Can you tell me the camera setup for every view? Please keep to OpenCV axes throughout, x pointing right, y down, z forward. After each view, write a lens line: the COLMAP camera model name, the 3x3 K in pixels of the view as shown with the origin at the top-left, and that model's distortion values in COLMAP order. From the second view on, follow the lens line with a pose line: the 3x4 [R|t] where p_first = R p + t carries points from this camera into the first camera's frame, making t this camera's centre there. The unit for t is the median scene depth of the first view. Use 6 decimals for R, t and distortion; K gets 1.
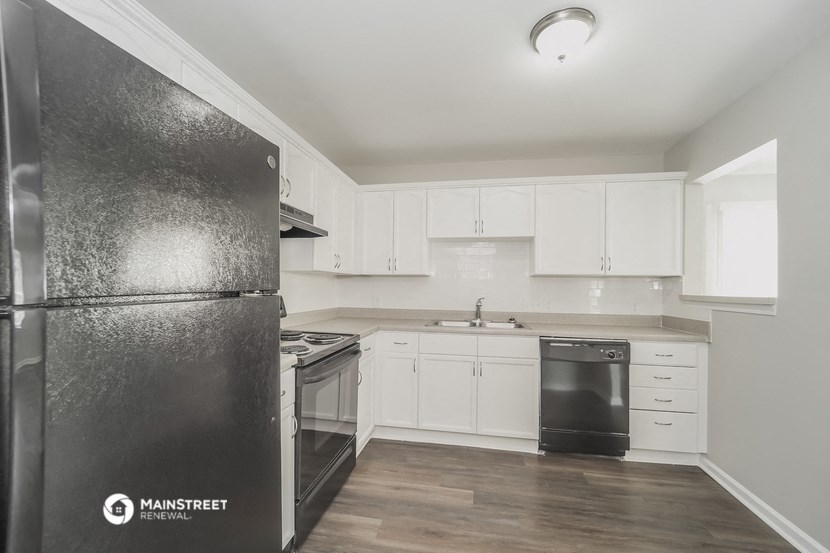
lens RADIAL K [[337.2, 0, 419.3], [0, 337.2, 284.5], [0, 0, 1]] dist [-0.003980, -0.000602]
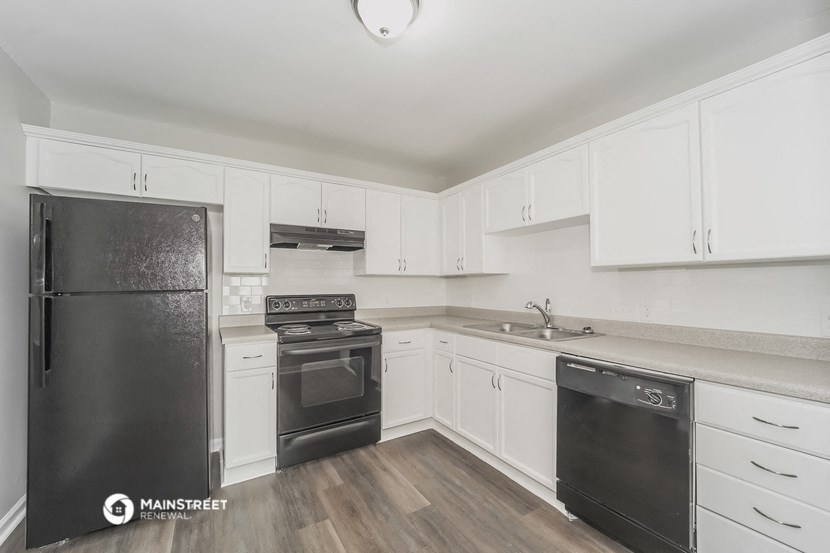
lens RADIAL K [[337.2, 0, 432.7], [0, 337.2, 278.1], [0, 0, 1]] dist [-0.003980, -0.000602]
pose [[0.677958, -0.027656, -0.734580, 0.761498], [0.012556, 0.999582, -0.026045, 0.010062], [0.734993, 0.008434, 0.678022, 0.321627]]
